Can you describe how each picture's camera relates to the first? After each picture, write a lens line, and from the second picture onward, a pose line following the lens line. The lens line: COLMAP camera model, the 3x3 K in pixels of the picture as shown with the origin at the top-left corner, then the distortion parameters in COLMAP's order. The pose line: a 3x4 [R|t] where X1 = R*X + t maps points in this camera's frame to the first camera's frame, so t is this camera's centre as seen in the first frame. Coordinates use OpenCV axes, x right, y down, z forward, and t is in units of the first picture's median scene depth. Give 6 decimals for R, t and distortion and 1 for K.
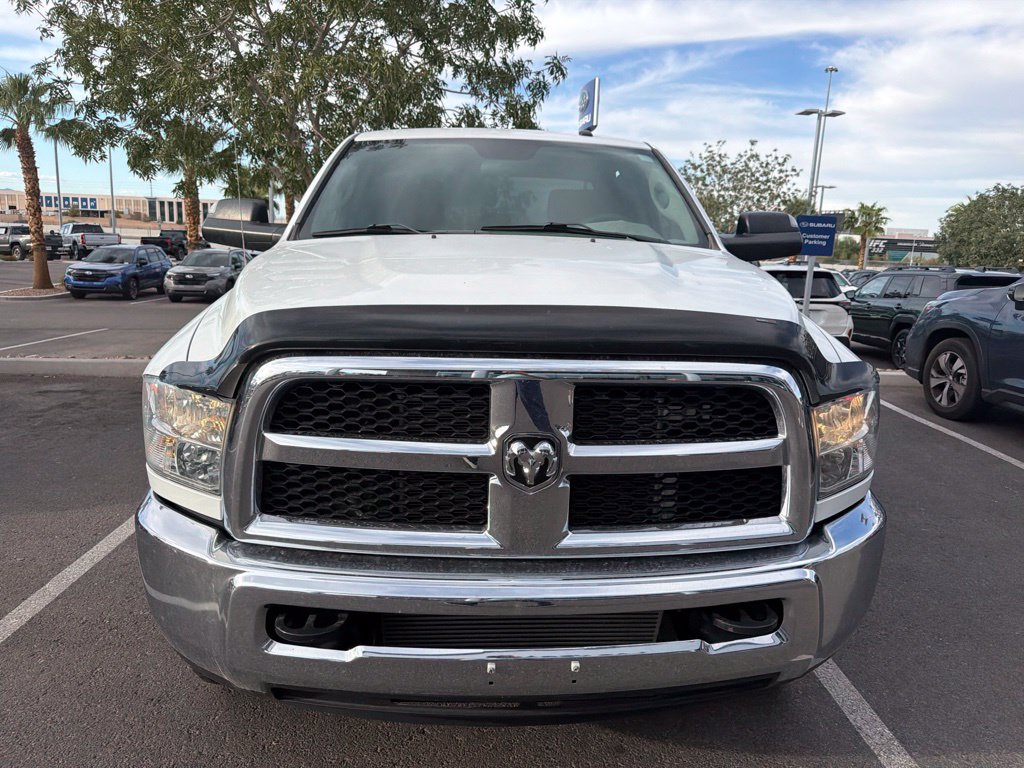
lens RADIAL K [[735.3, 0, 520.9], [0, 735.3, 384.8], [0, 0, 1]] dist [0.003503, -0.005372]
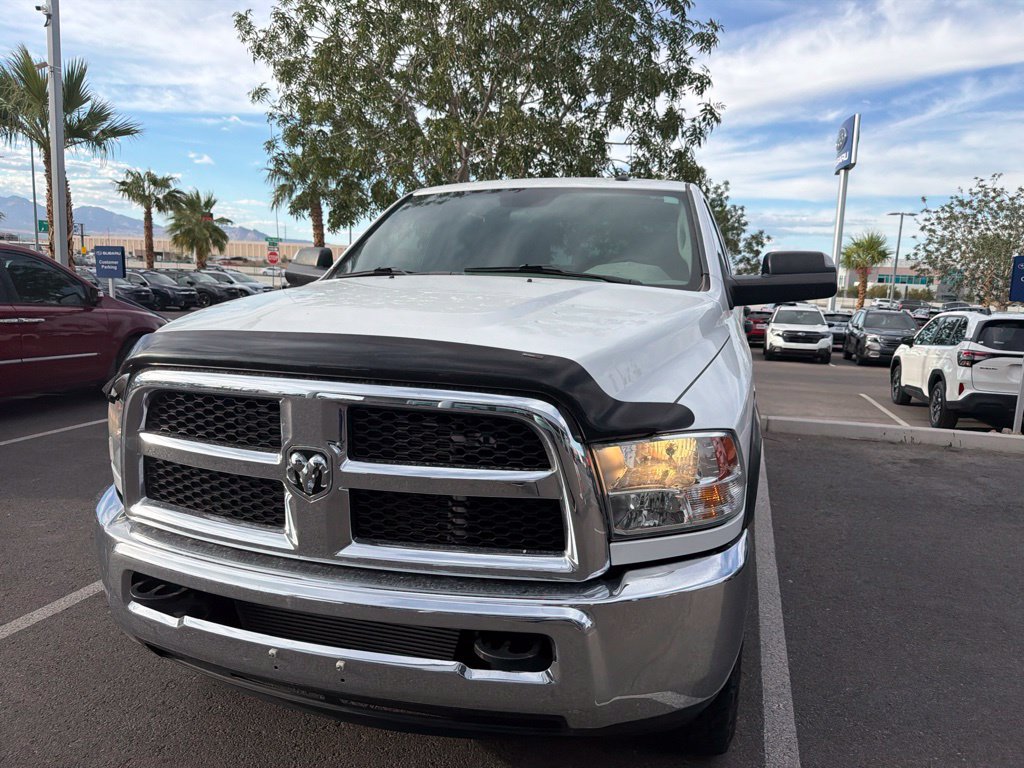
lens RADIAL K [[727.9, 0, 512.0], [0, 727.9, 384.0], [0, 0, 1]] dist [0.052618, -0.072177]
pose [[0.937838, 0.042483, -0.344463, 0.495429], [-0.064237, 0.996580, -0.051985, 0.006142], [0.341076, 0.070881, 0.937359, 0.028689]]
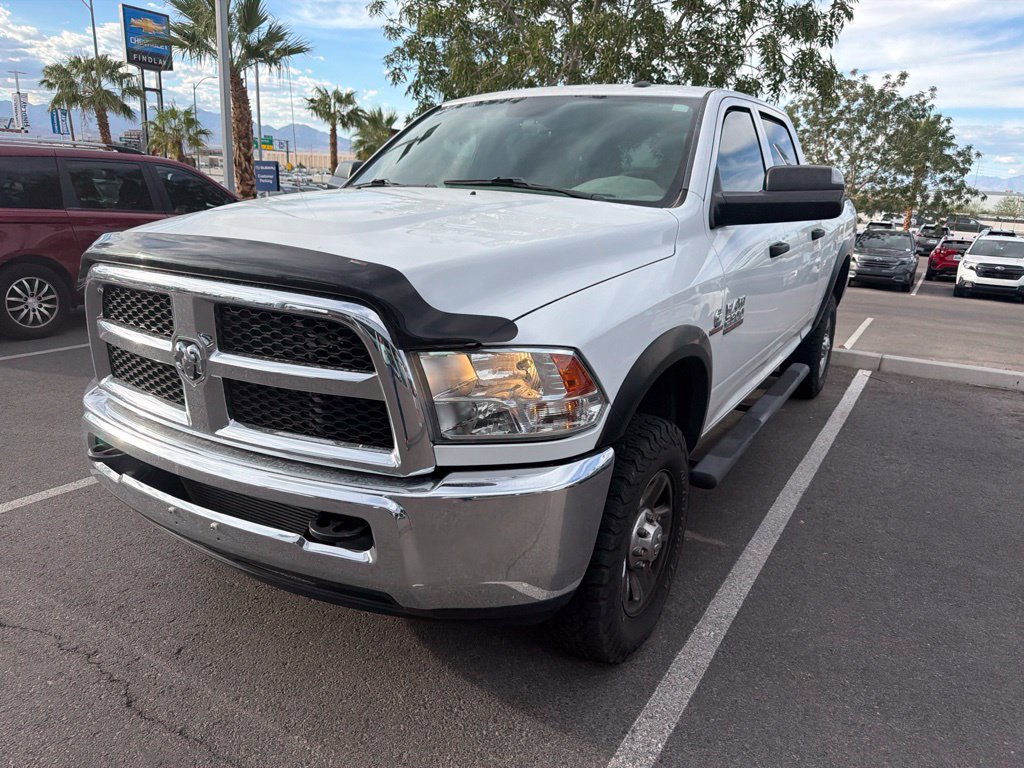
lens RADIAL K [[735.6, 0, 514.0], [0, 735.6, 391.7], [0, 0, 1]] dist [0.000248, -0.003371]
pose [[0.824729, 0.150137, -0.545235, 0.860030], [-0.123771, 0.988662, 0.085023, -0.014003], [0.551818, -0.002637, 0.833961, 0.167009]]
